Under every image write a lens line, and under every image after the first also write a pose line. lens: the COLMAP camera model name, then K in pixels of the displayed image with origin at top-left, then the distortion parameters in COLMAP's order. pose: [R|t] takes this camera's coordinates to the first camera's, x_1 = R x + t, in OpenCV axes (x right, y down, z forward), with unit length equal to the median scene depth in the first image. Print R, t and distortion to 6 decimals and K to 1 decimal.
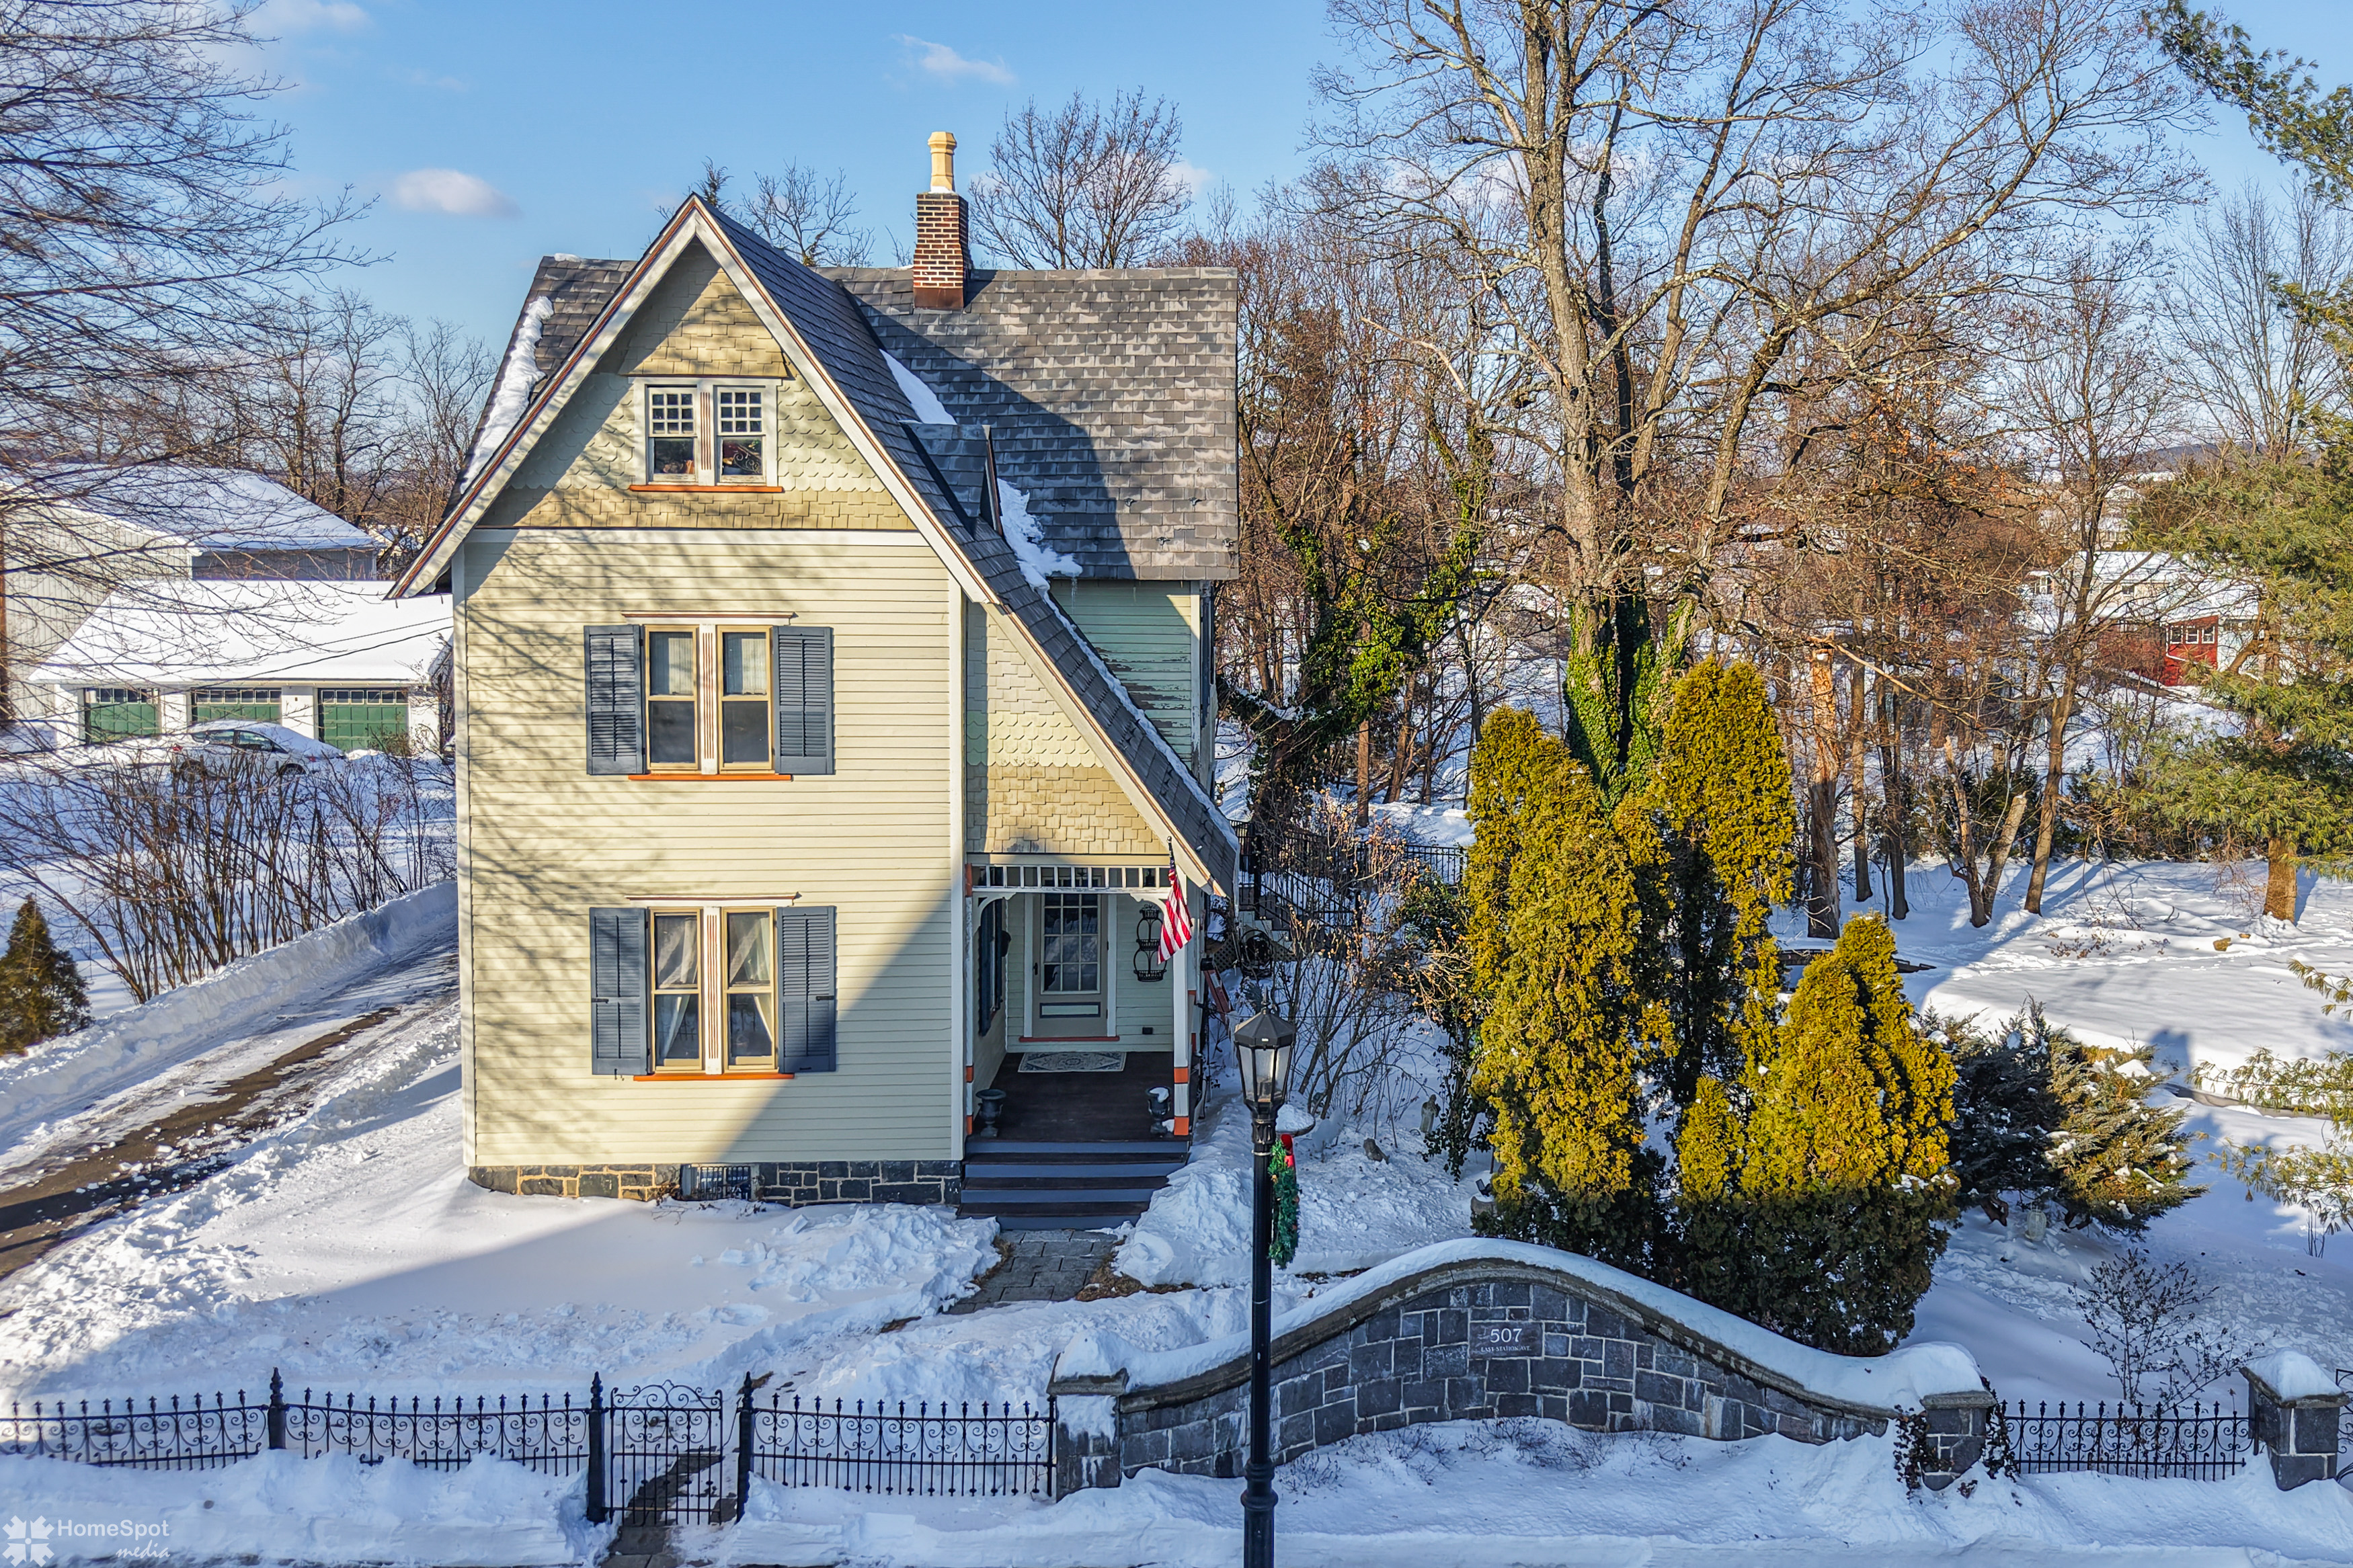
lens RADIAL K [[1901.0, 0, 1411.2], [0, 1901.0, 640.2], [0, 0, 1]] dist [0.003247, -0.004193]
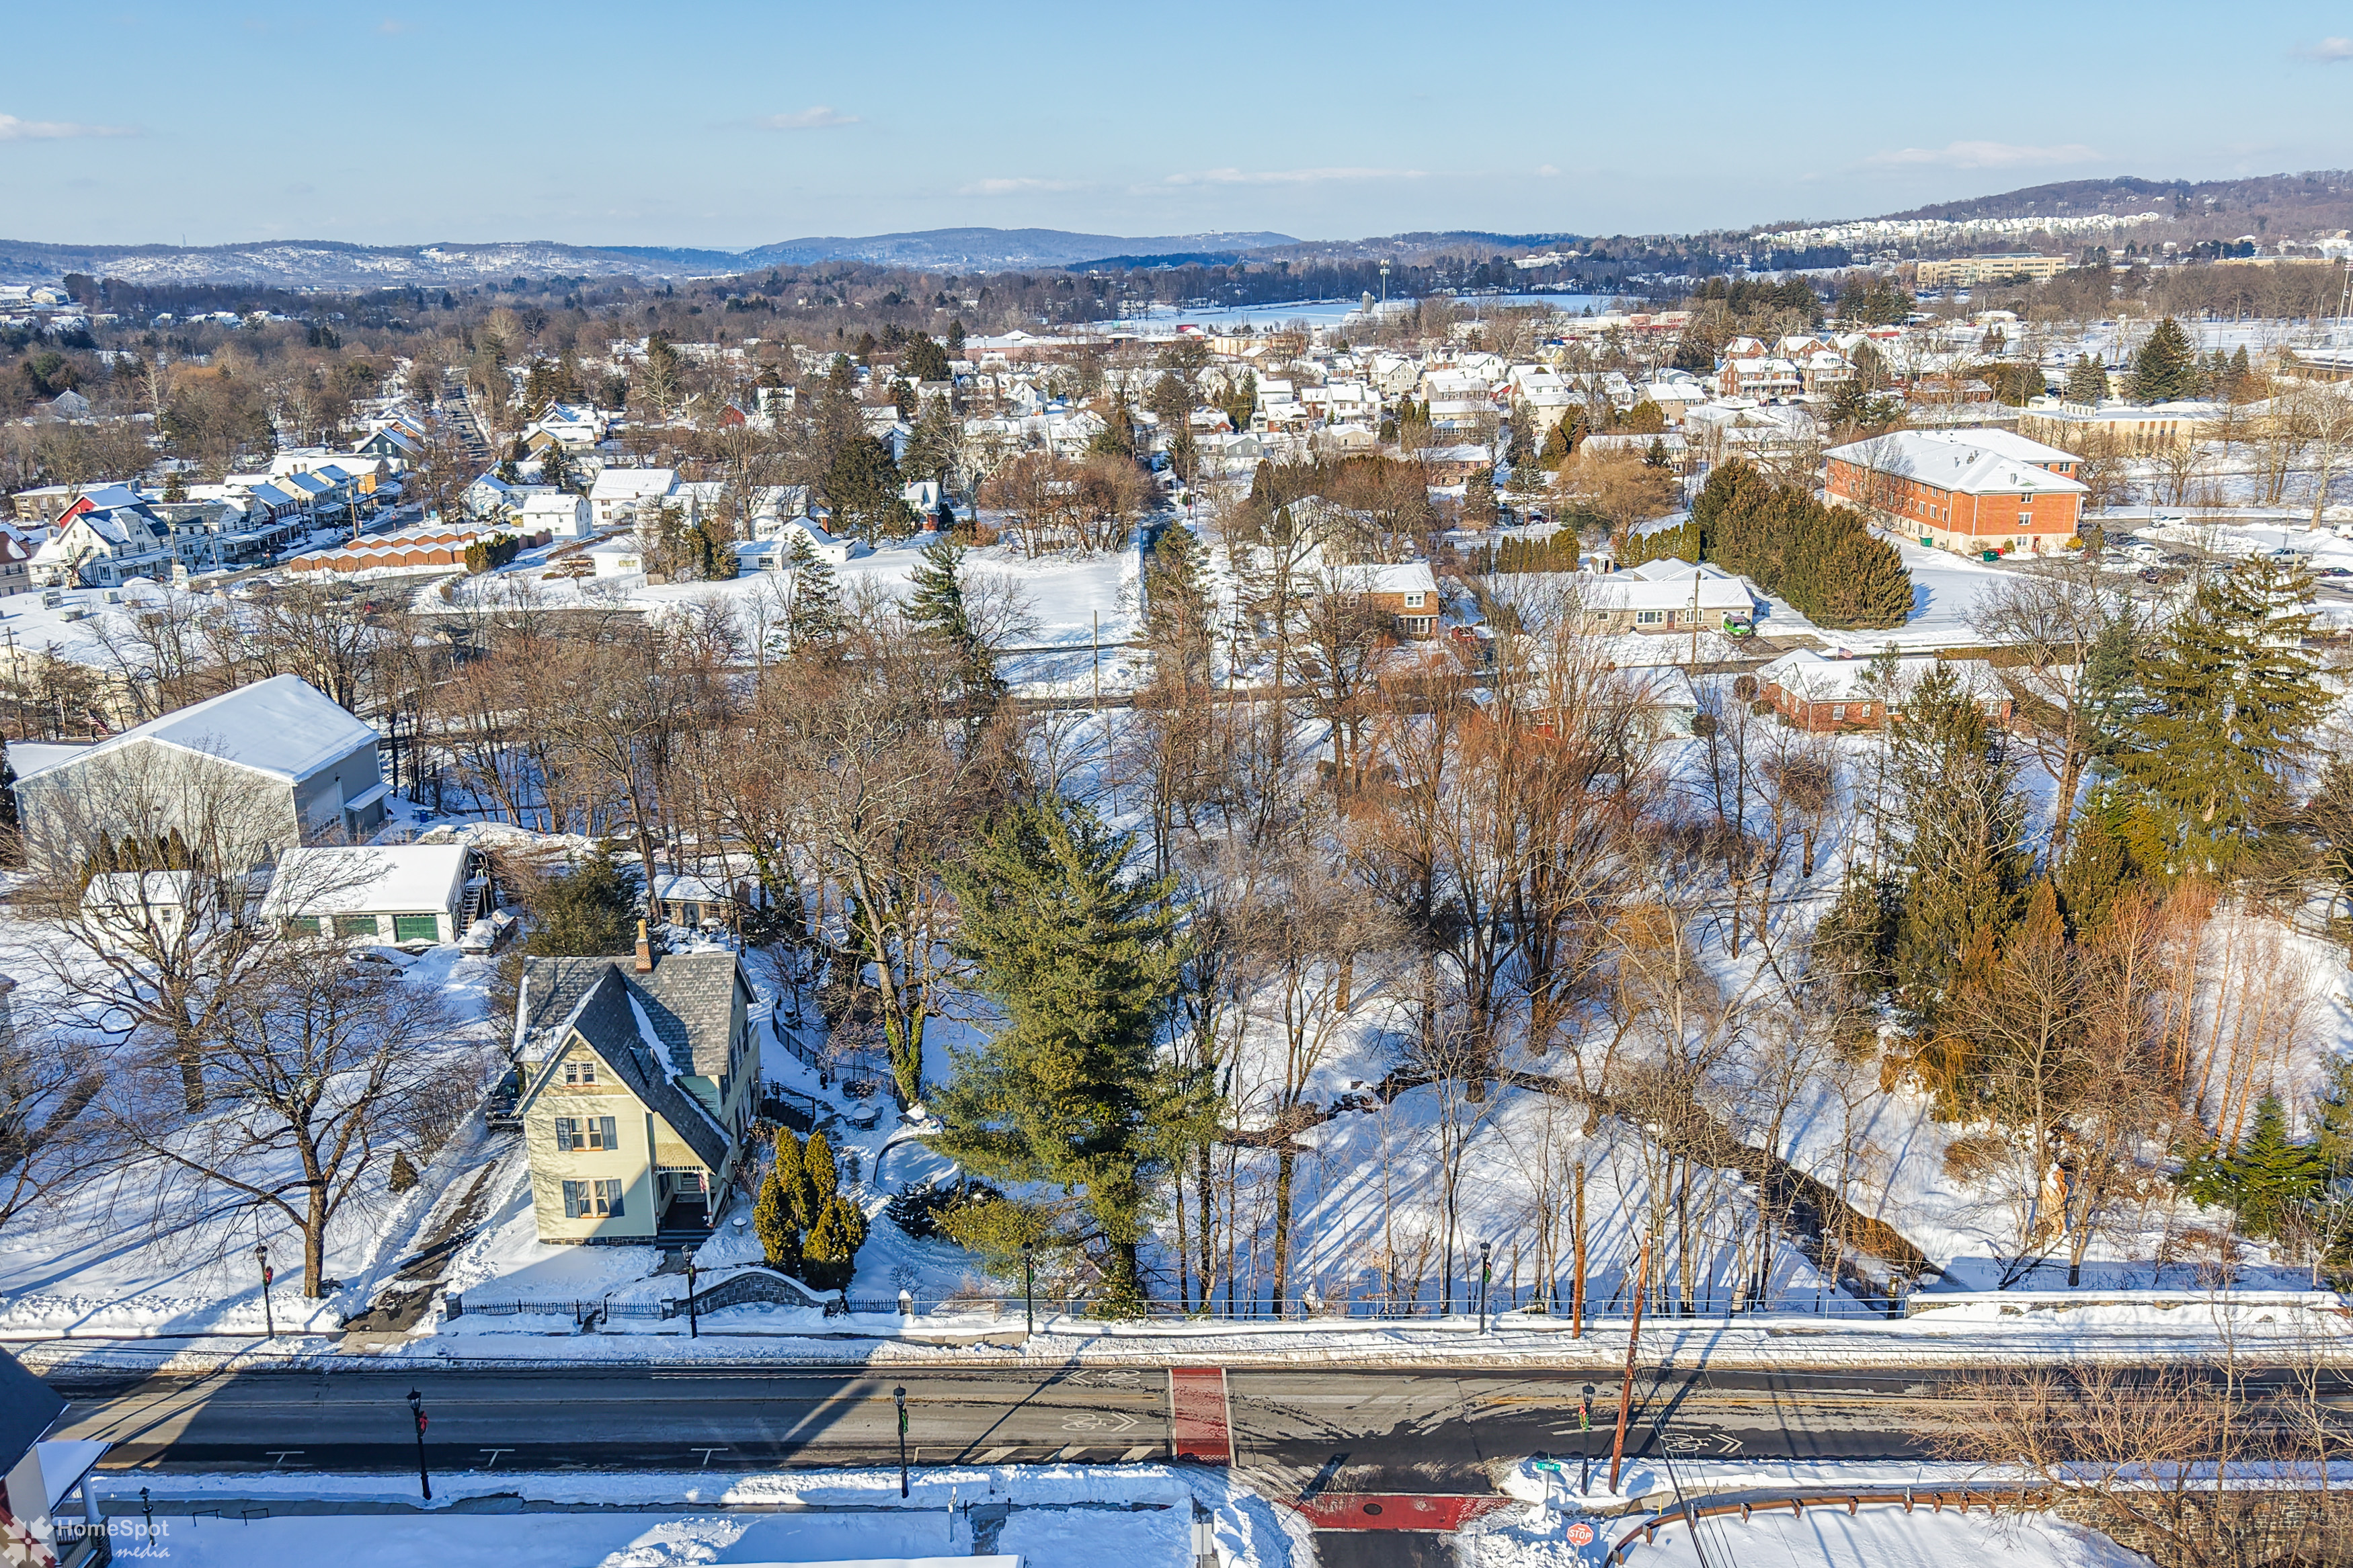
lens RADIAL K [[1916.5, 0, 1190.2], [0, 1916.5, 782.4], [0, 0, 1]] dist [0.056467, -0.096050]
pose [[0.998670, -0.012284, -0.050069, 1.156469], [0.022262, 0.978733, 0.203927, -1.536279], [0.046499, -0.204770, 0.977705, -2.868165]]
